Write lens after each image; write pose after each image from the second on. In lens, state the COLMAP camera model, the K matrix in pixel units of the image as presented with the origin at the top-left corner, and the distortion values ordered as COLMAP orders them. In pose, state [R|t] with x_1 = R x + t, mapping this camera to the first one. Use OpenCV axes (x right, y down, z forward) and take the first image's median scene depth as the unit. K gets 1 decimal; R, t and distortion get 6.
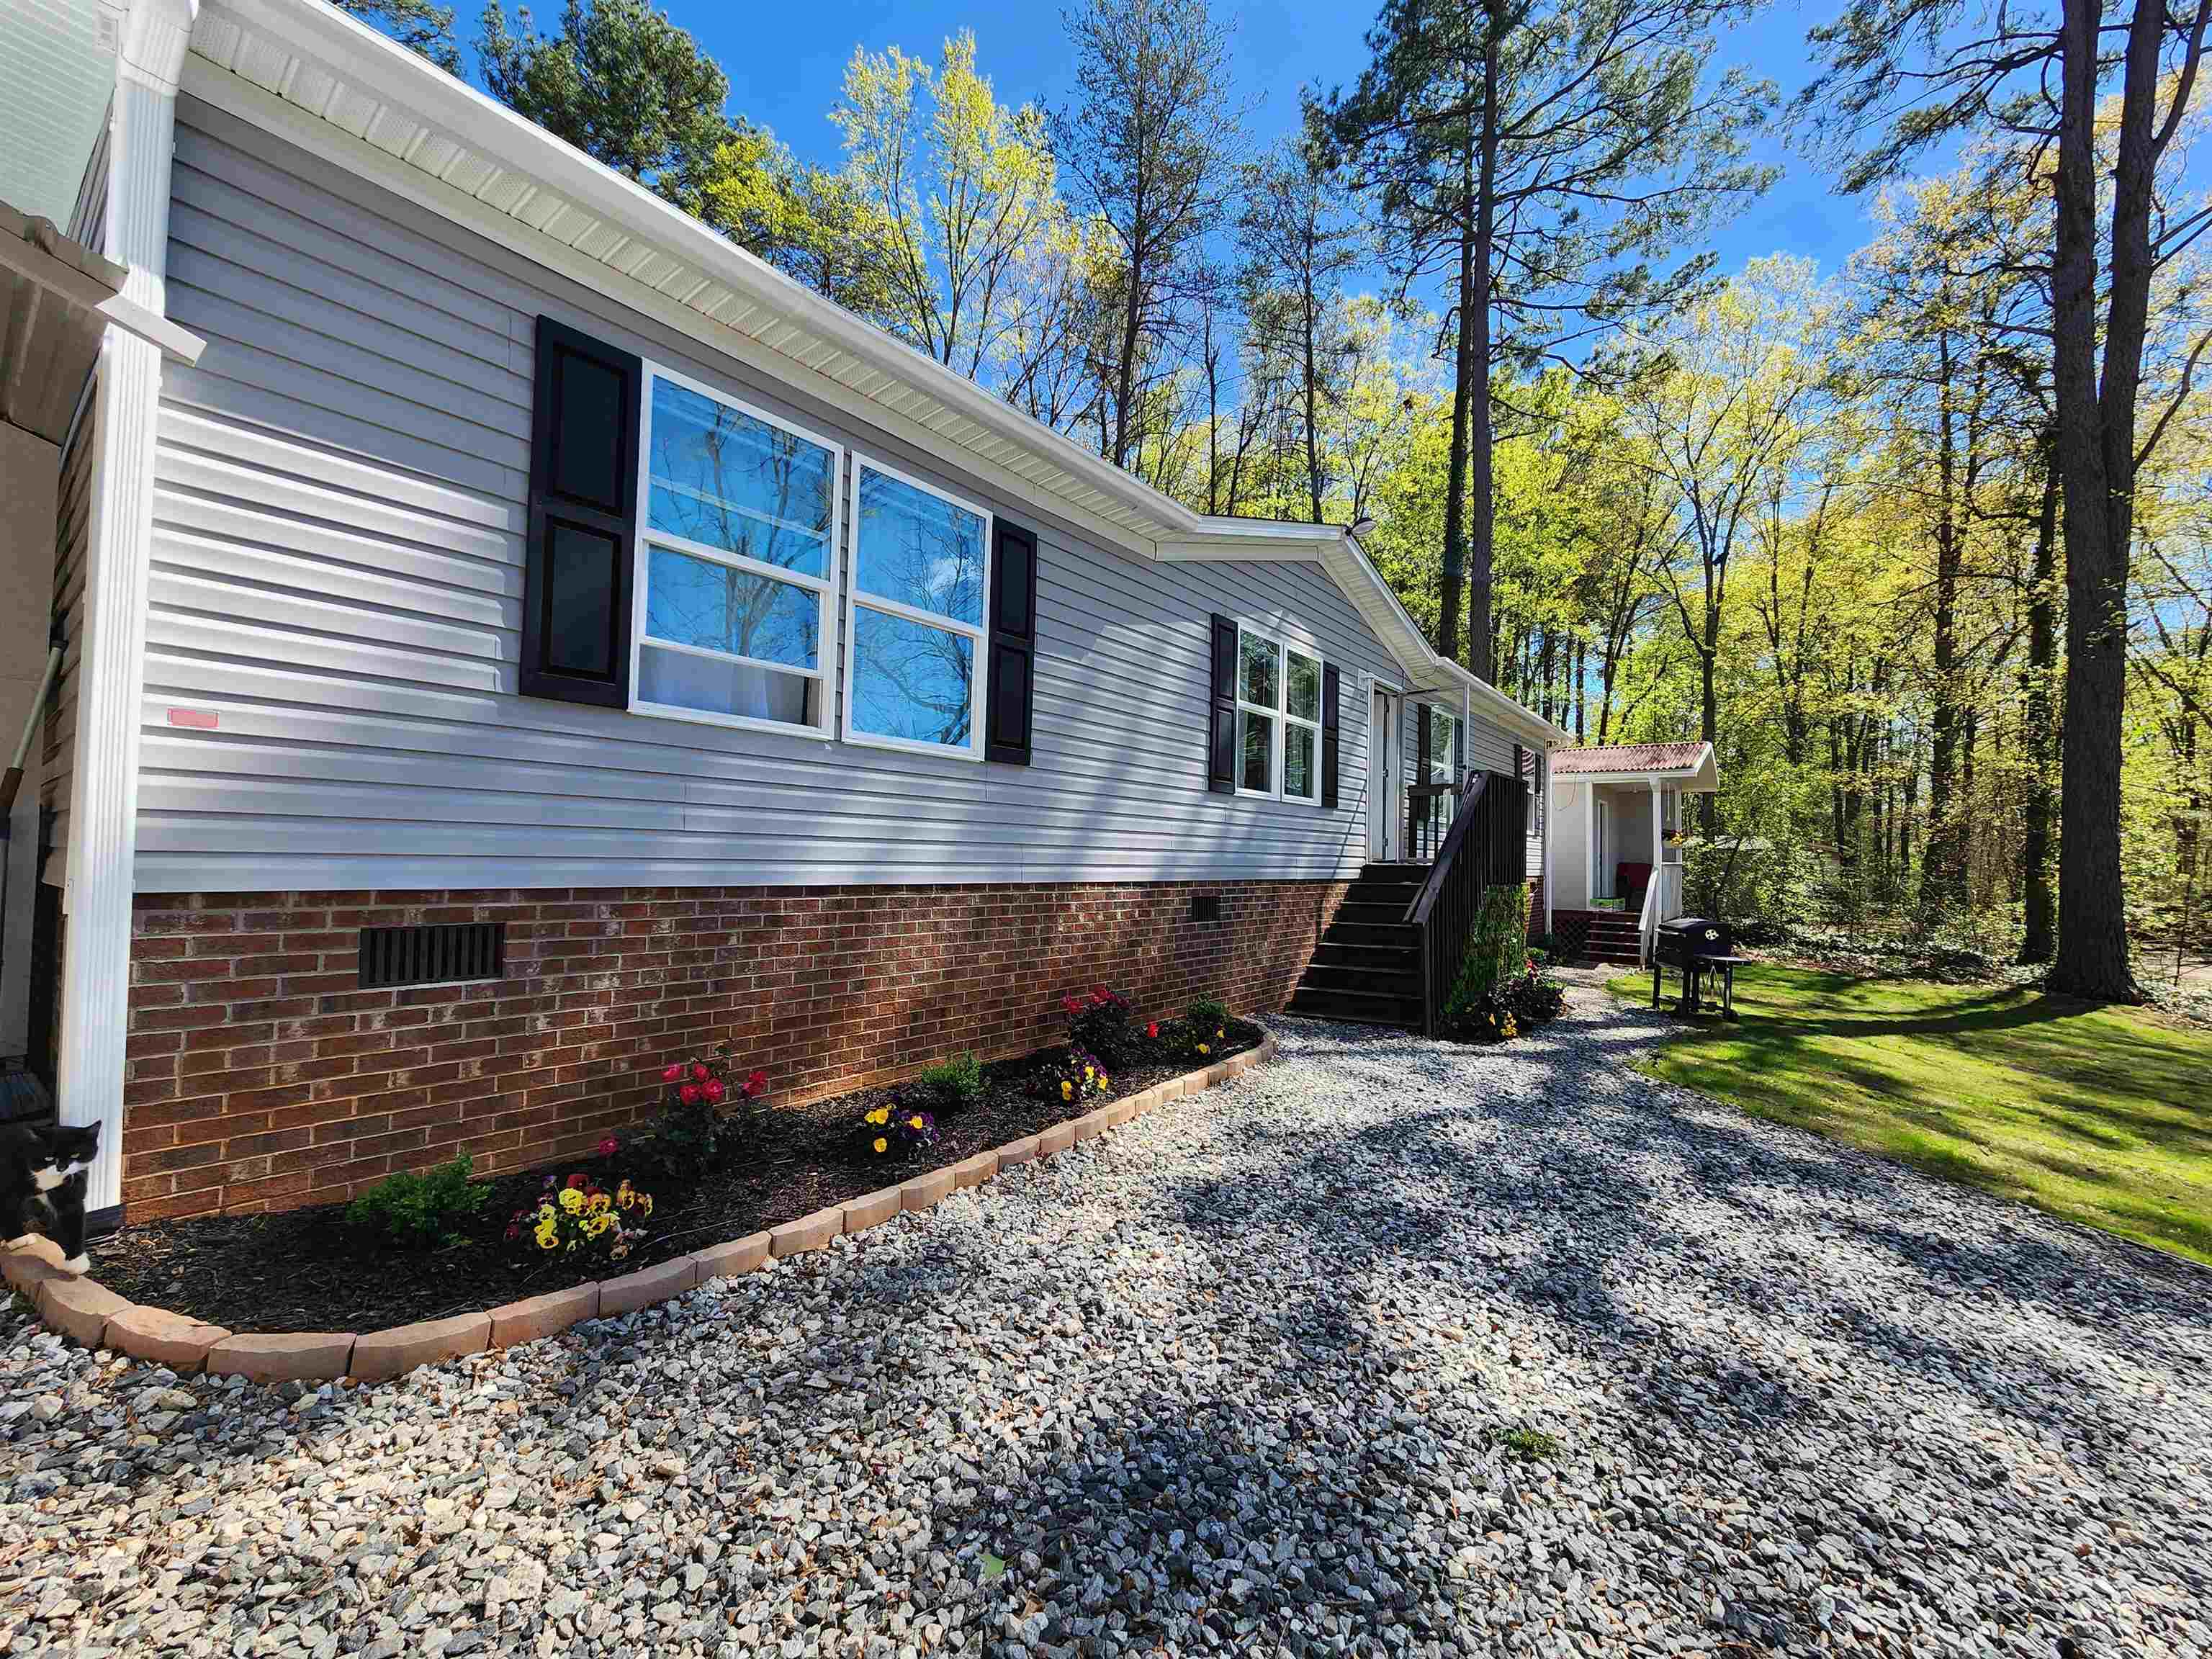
lens RADIAL K [[909.5, 0, 1105.2], [0, 909.5, 828.3], [0, 0, 1]] dist [0.000589, 0.000309]
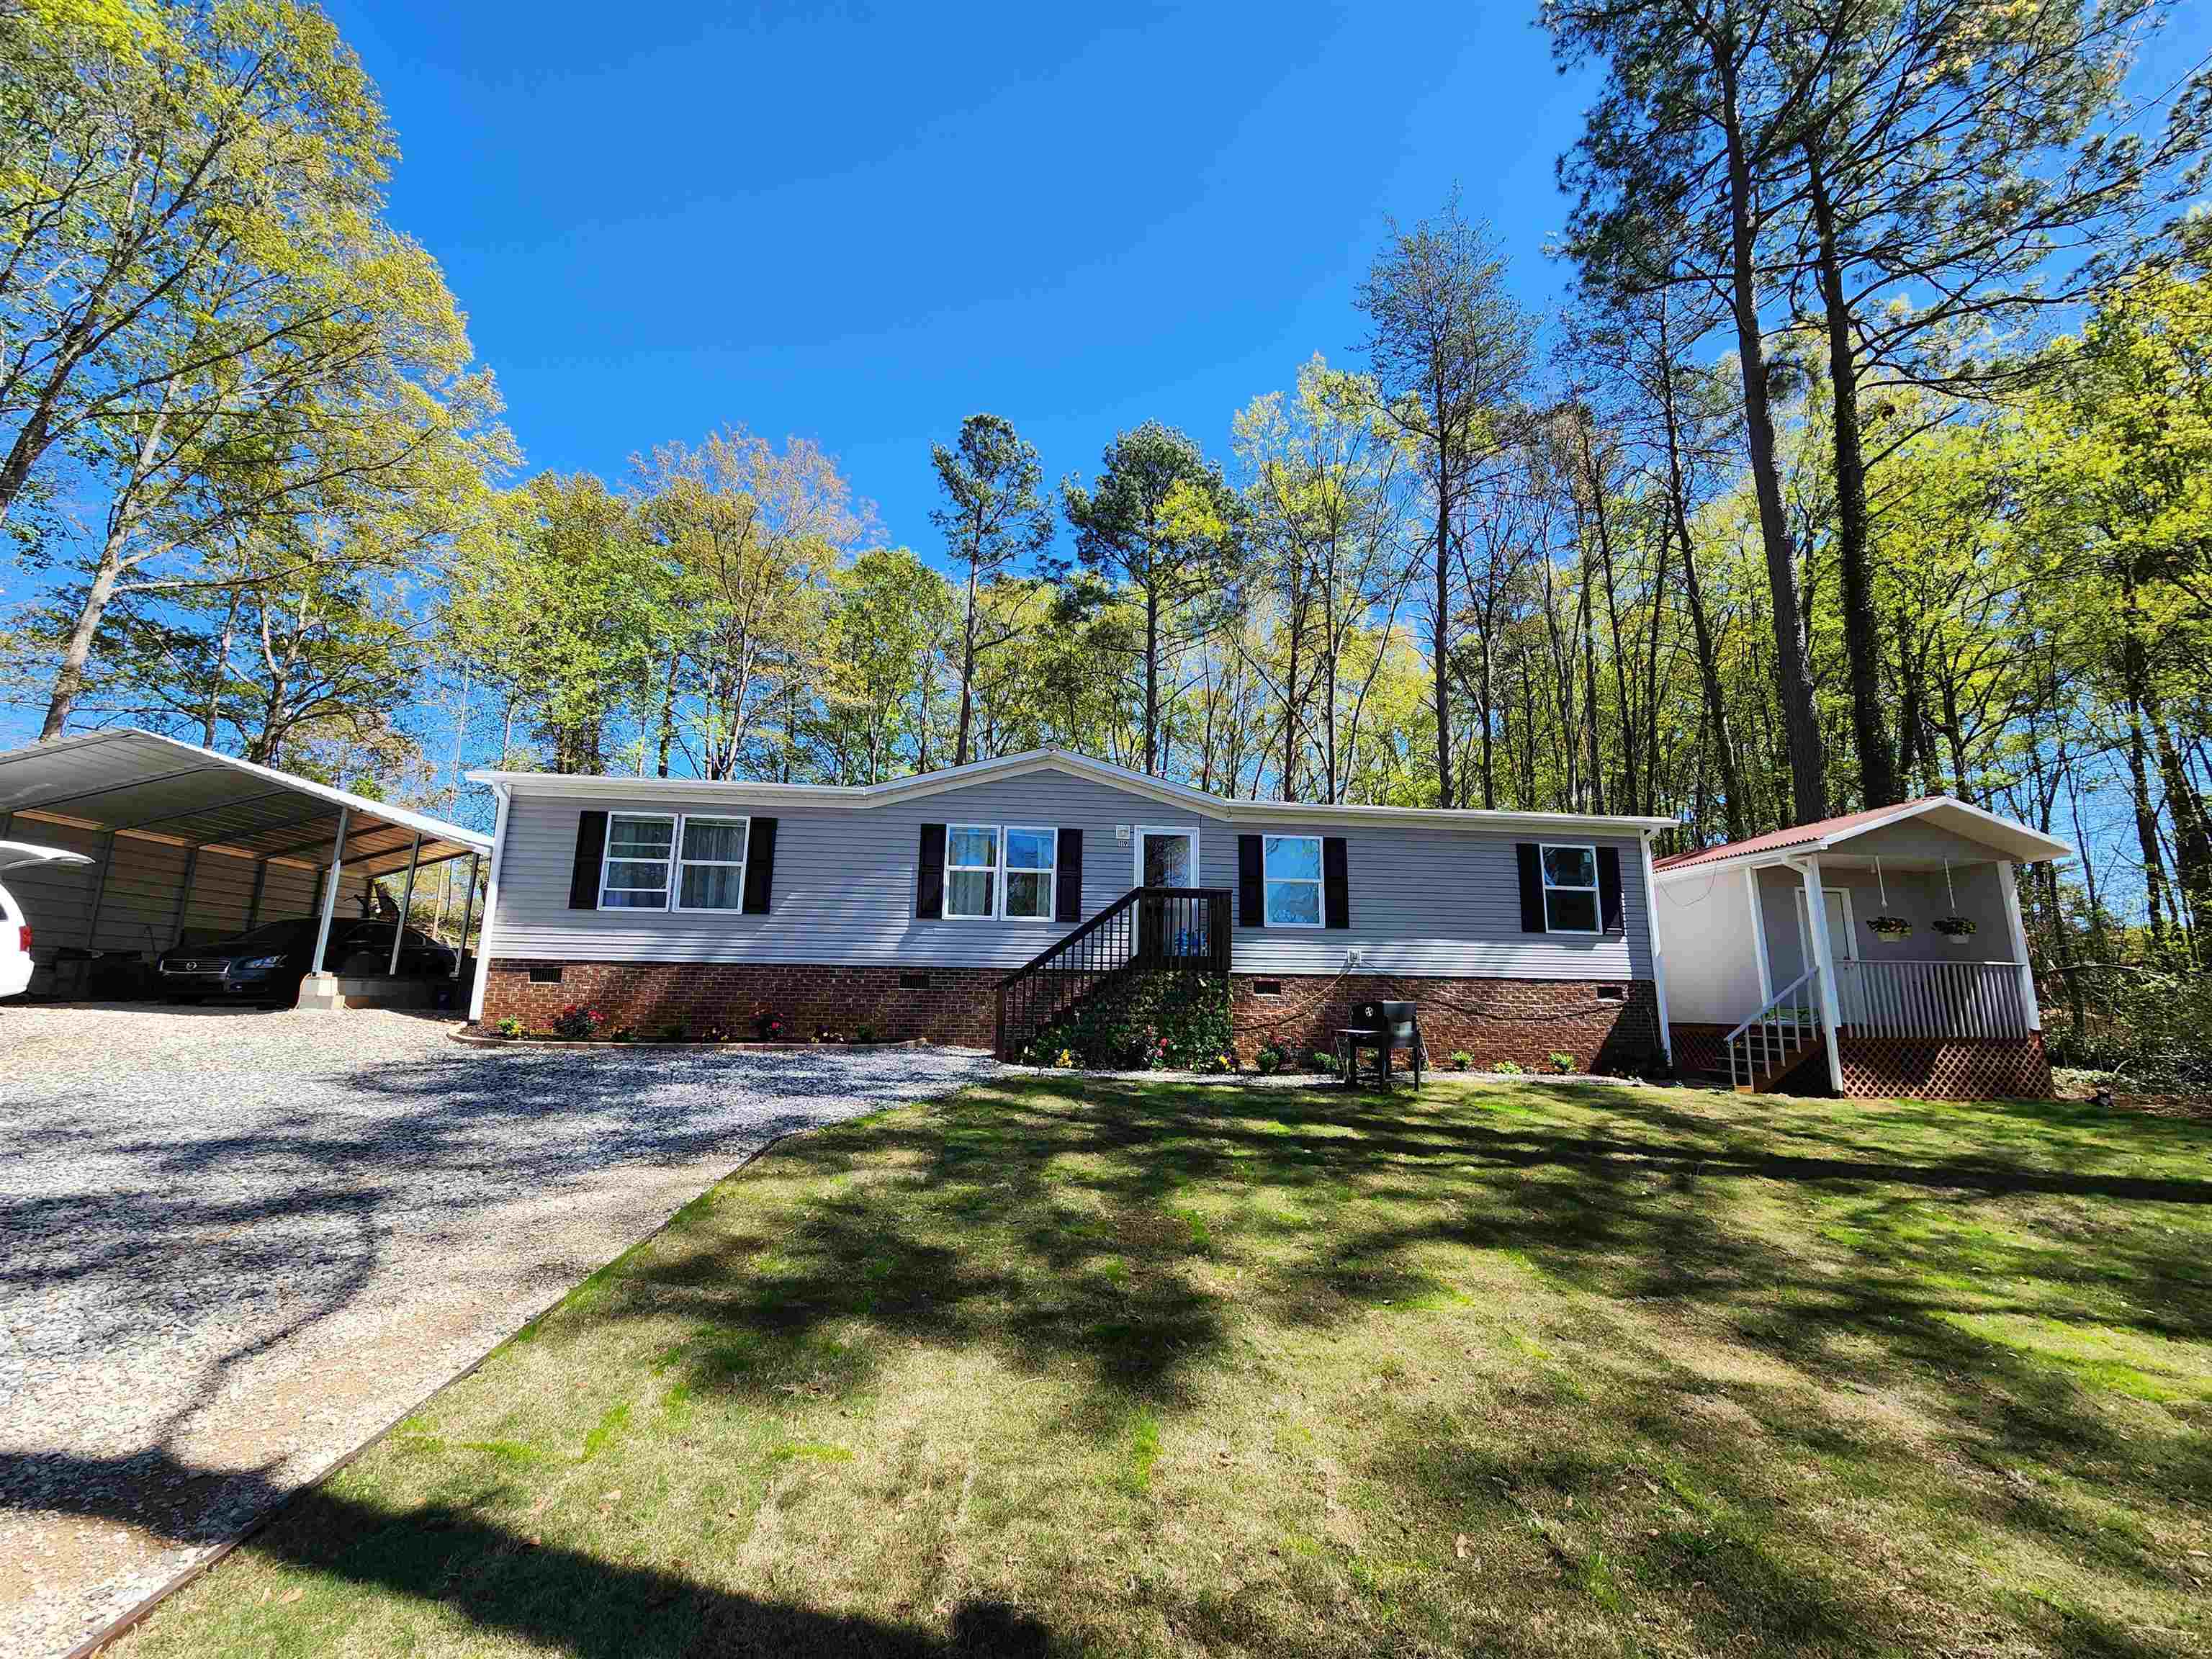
lens RADIAL K [[896.6, 0, 1113.5], [0, 896.6, 833.8], [0, 0, 1]] dist [-0.001204, 0.000107]
pose [[0.694910, -0.145209, -0.704283, 2.785247], [0.023575, 0.983473, -0.179511, 0.209539], [0.718711, 0.108141, 0.686848, 0.011021]]
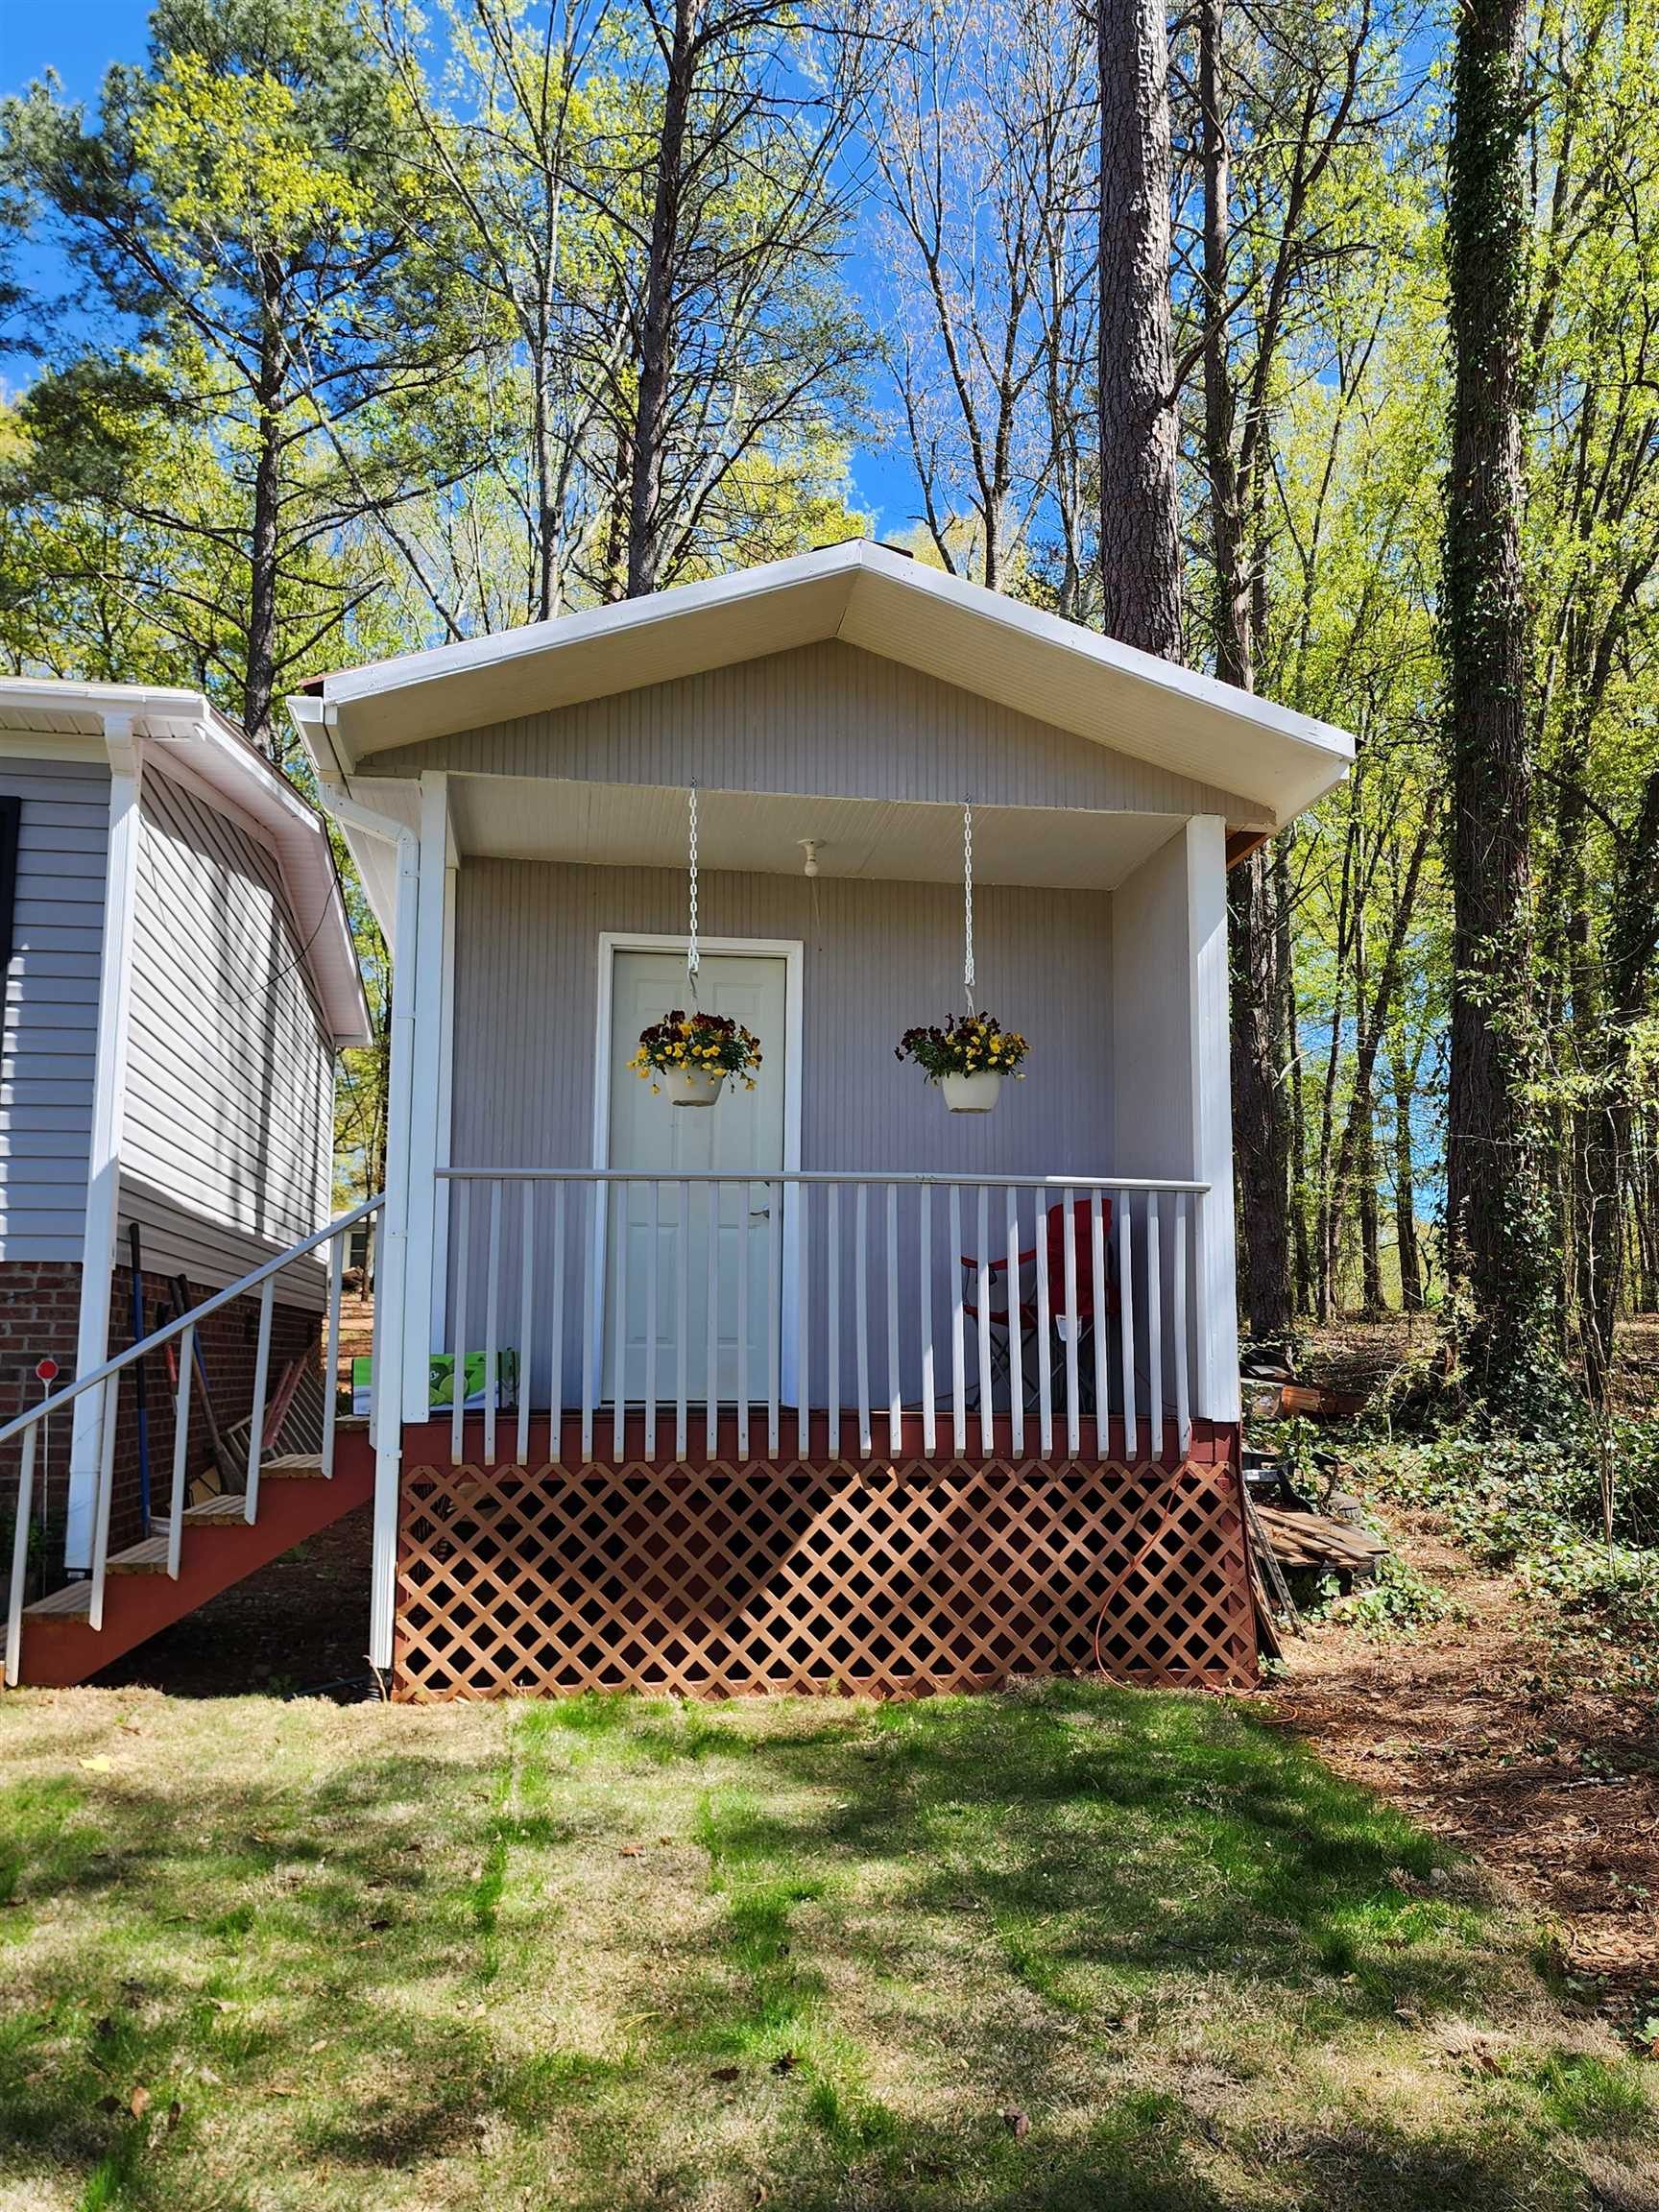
lens RADIAL K [[1822.3, 0, 866.3], [0, 1822.3, 1103.8], [0, 0, 1]] dist [0.095916, -0.110588]
pose [[0.743702, -0.119977, -0.657657, 3.614559], [0.036164, 0.989543, -0.139629, 0.323302], [0.667533, 0.080059, 0.740264, 2.828968]]
